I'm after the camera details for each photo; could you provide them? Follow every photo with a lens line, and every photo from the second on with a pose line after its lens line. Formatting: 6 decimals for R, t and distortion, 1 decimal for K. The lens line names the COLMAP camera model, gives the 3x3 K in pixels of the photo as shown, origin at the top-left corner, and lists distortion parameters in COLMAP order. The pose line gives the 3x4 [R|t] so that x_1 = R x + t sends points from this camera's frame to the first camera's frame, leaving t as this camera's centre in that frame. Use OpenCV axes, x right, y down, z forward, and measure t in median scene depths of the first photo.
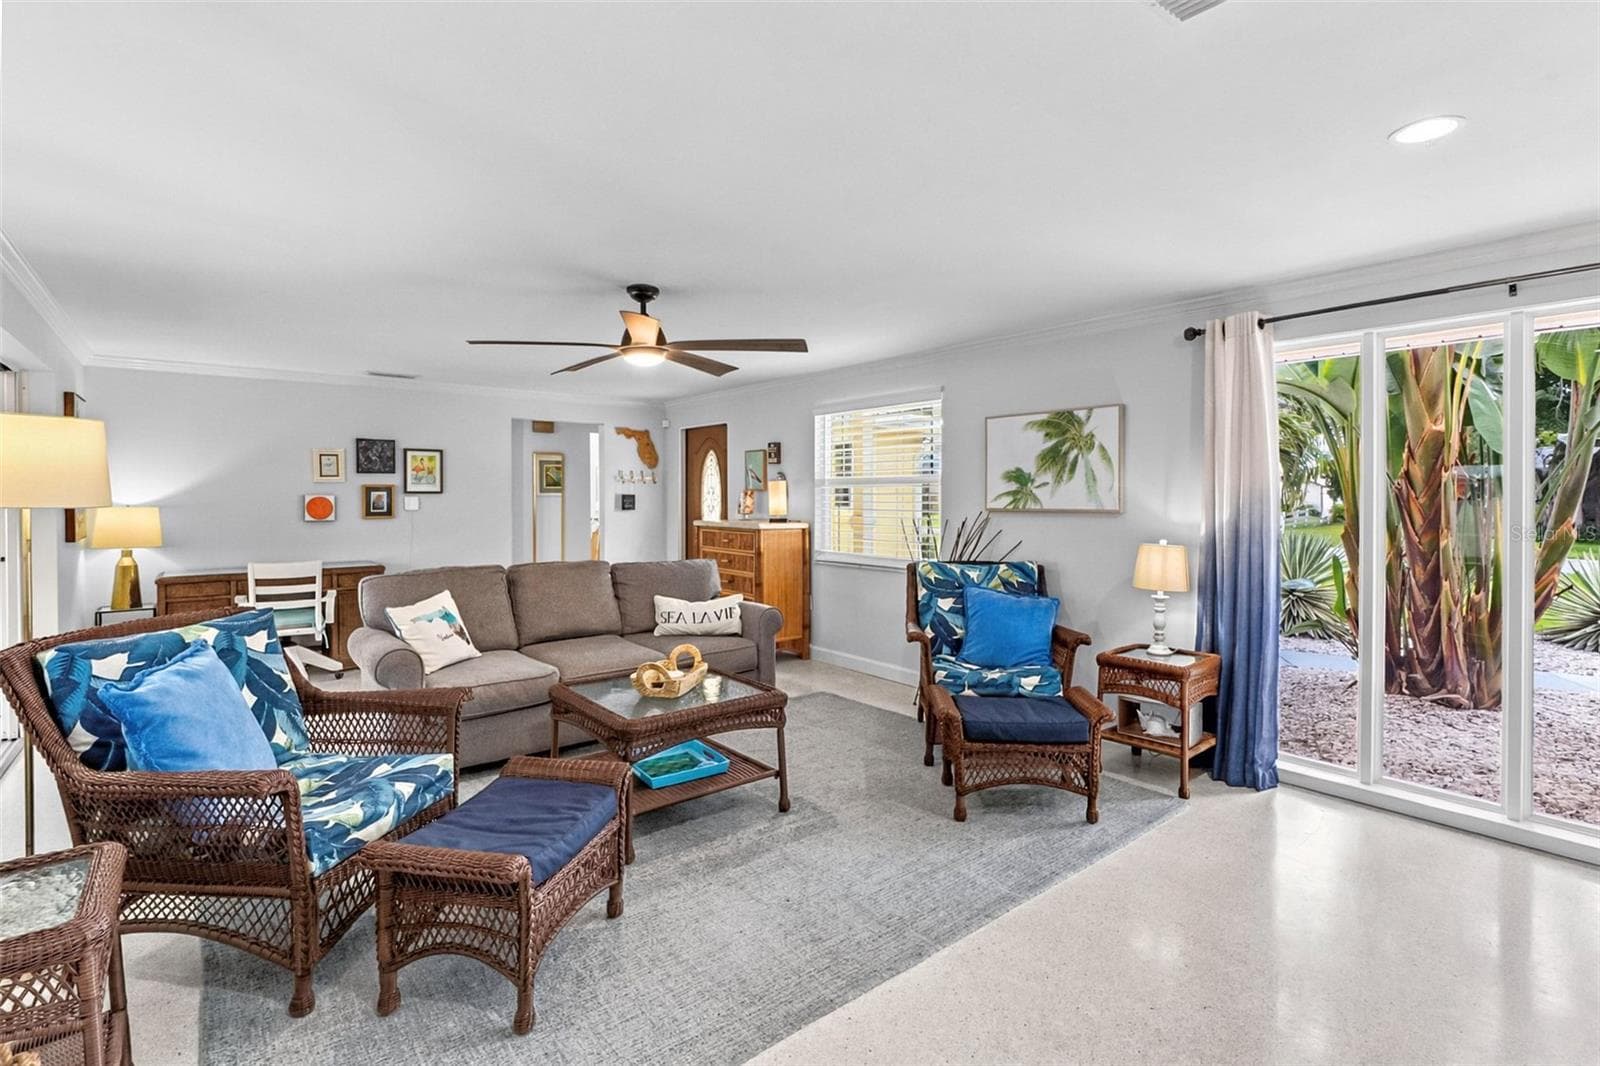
lens RADIAL K [[741.6, 0, 775.6], [0, 741.6, 497.5], [0, 0, 1]] dist [-0.005743, -0.002357]
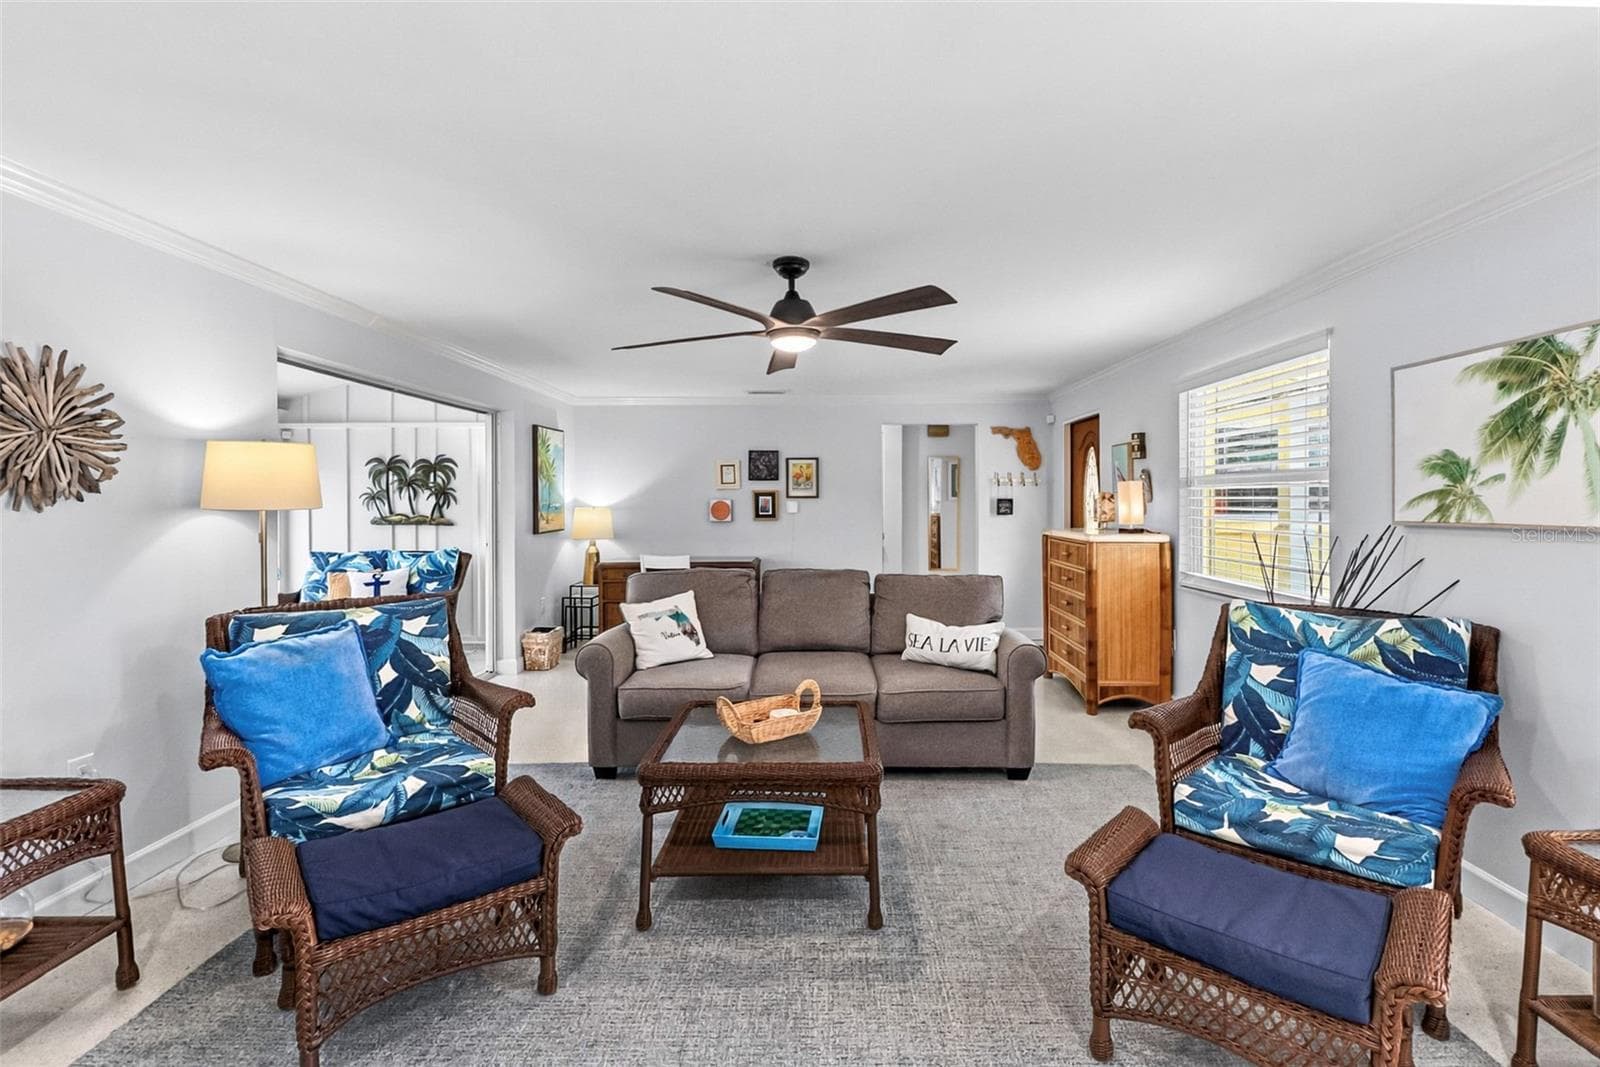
lens RADIAL K [[705.1, 0, 829.0], [0, 705.1, 496.7], [0, 0, 1]] dist [-0.001861, -0.000309]
pose [[0.792302, -0.004045, -0.610115, 0.287472], [0.000193, 0.999980, -0.006379, -0.001101], [0.610129, 0.004937, 0.792287, 0.294082]]
